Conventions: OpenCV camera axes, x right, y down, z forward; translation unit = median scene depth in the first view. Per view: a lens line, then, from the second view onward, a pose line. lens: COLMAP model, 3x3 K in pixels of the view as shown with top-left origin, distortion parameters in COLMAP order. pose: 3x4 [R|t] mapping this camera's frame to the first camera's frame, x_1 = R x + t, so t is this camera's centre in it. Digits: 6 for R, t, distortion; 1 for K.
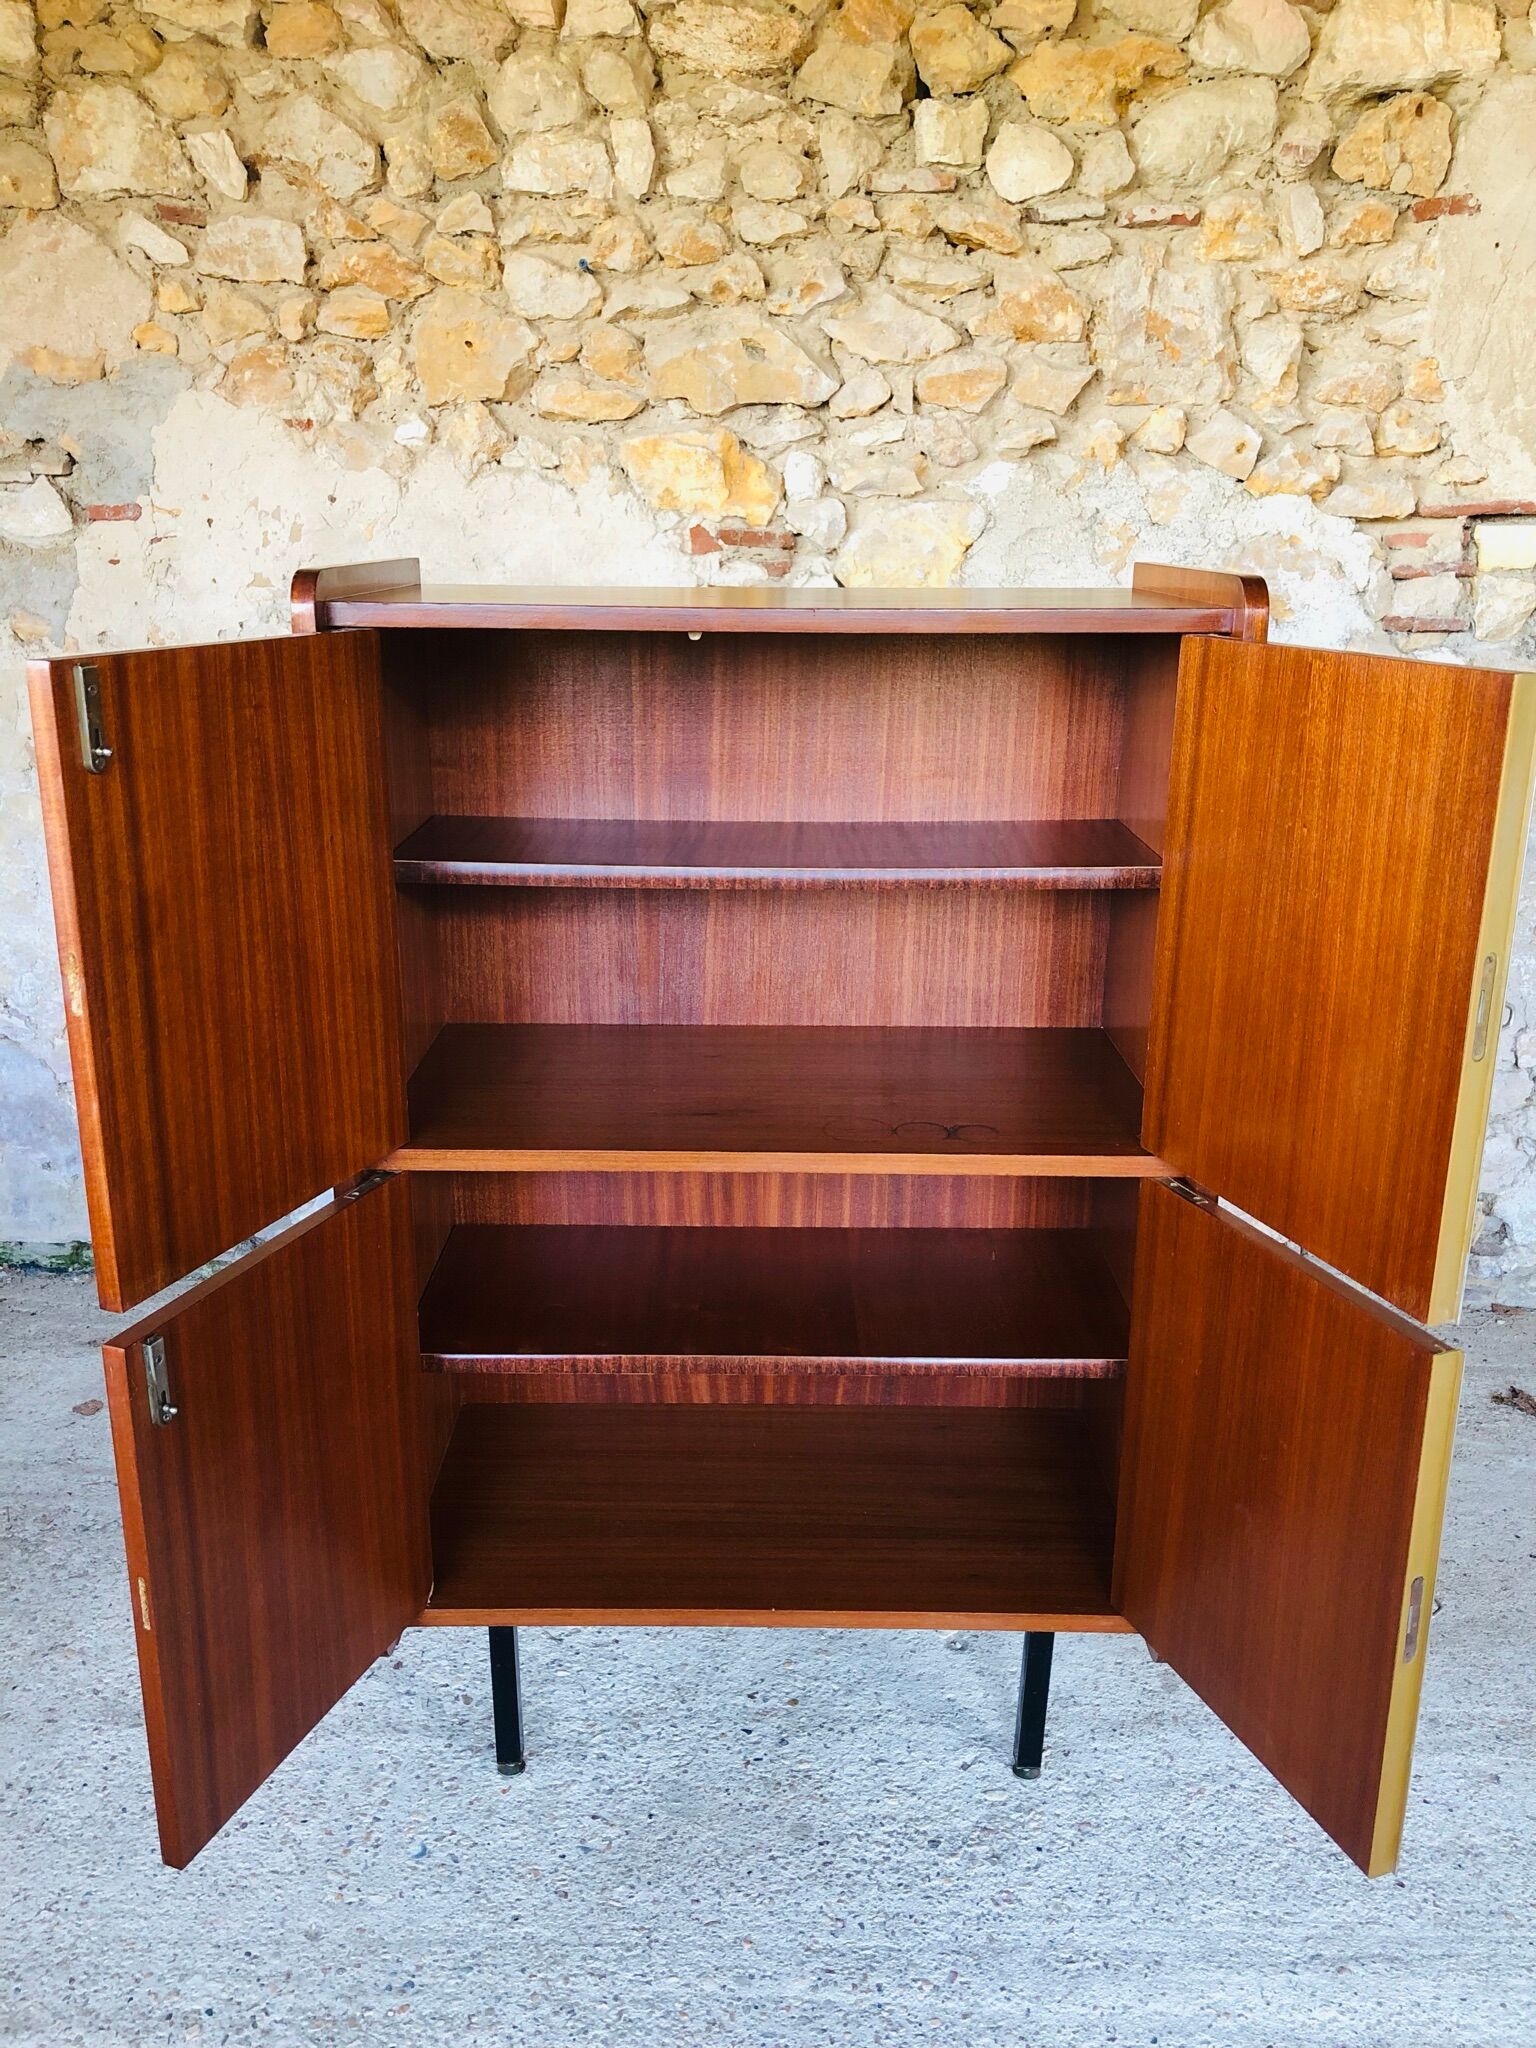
lens RADIAL K [[1710.1, 0, 762.9], [0, 1710.1, 1007.6], [0, 0, 1]] dist [-0.000344, 0.018265]
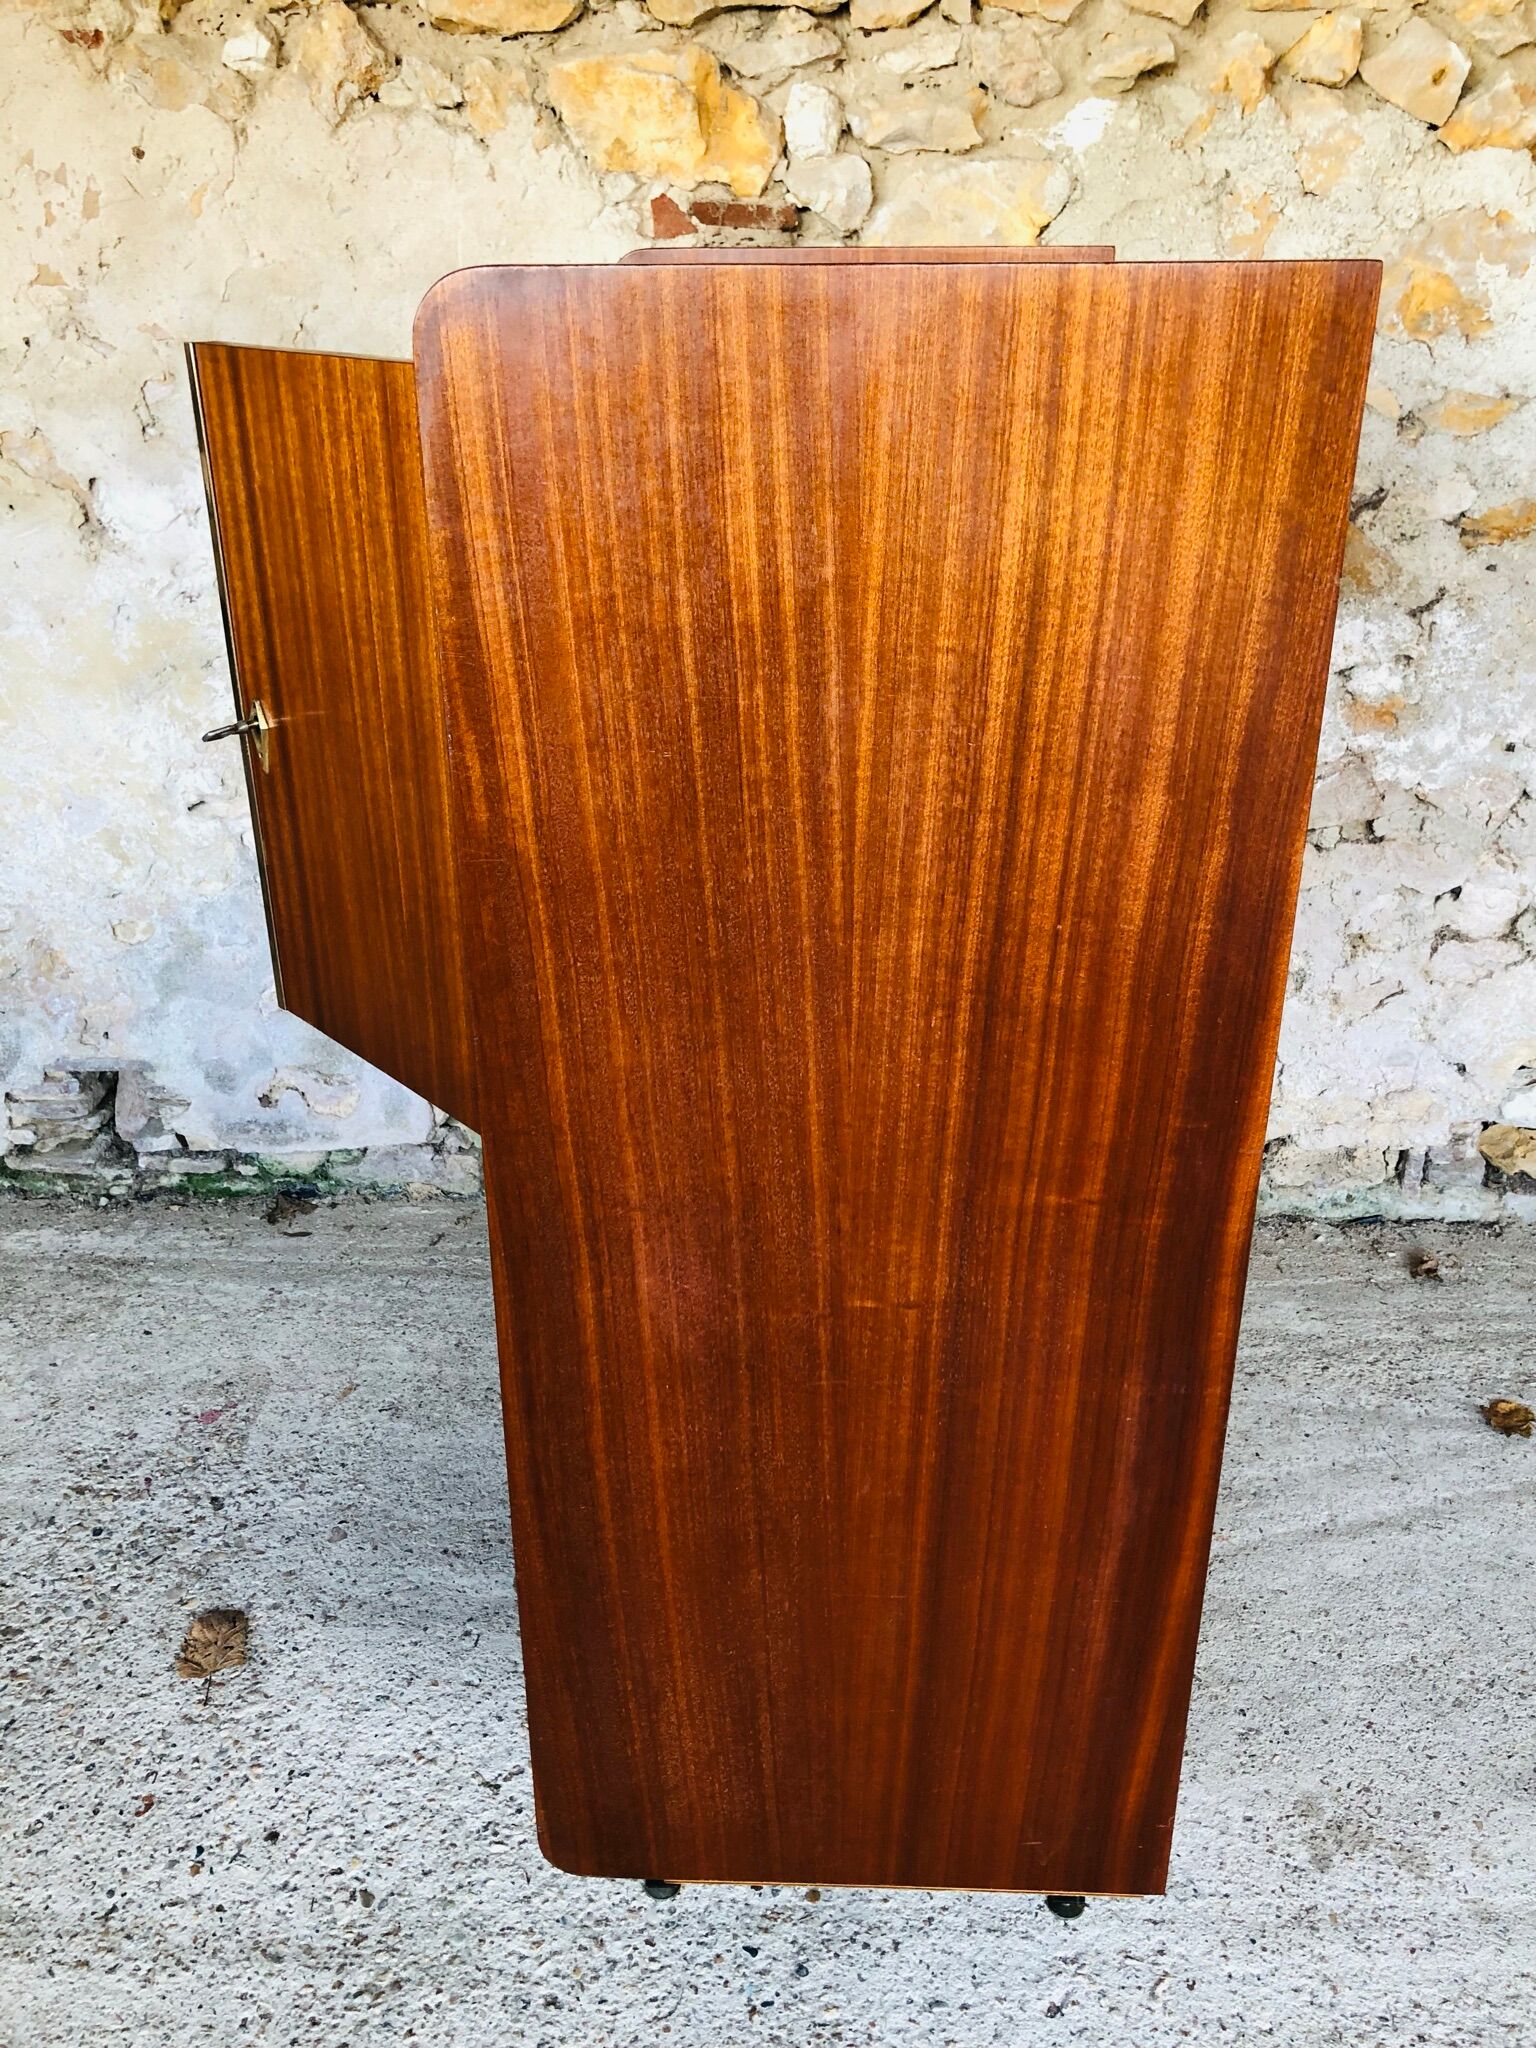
lens RADIAL K [[1710.1, 0, 766.2], [0, 1710.1, 1016.1], [0, 0, 1]] dist [-0.000344, 0.018265]
pose [[0.999849, -0.006110, 0.016294, -0.008984], [0.003349, 0.986394, 0.164366, -0.065359], [-0.017077, -0.164286, 0.986265, 0.252878]]
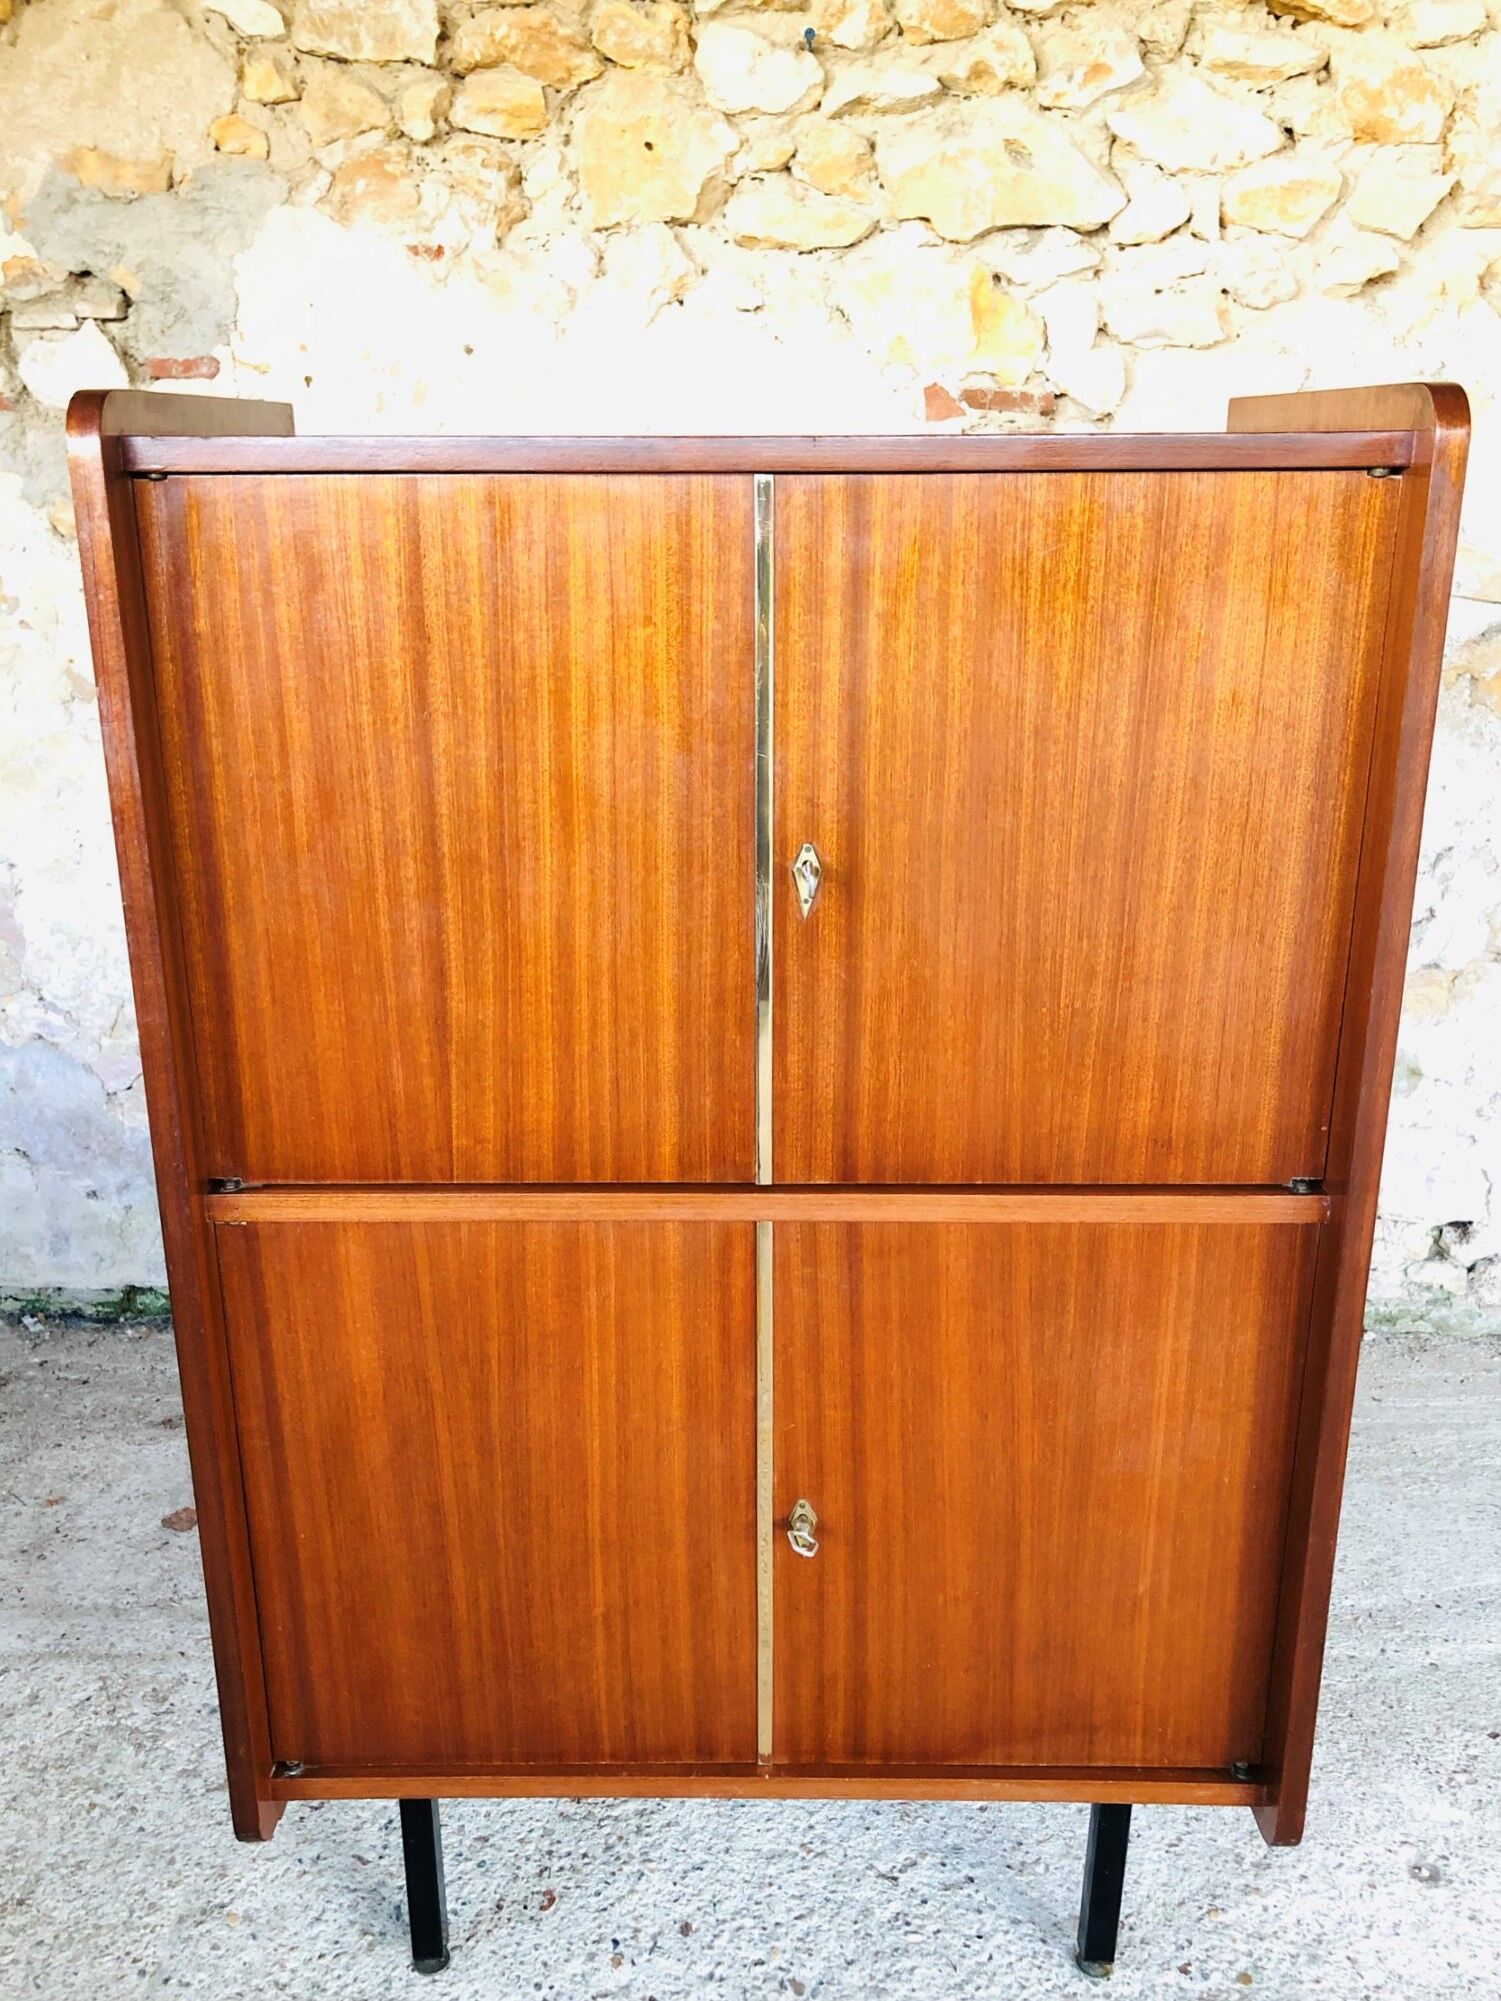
lens RADIAL K [[1670.9, 0, 732.6], [0, 1670.9, 995.1], [0, 0, 1]] dist [-0.000344, 0.018265]
pose [[0.999415, -0.010824, 0.032451, -0.164103], [0.009674, 0.999326, 0.035403, -0.030655], [-0.032813, -0.035068, 0.998846, 0.231386]]
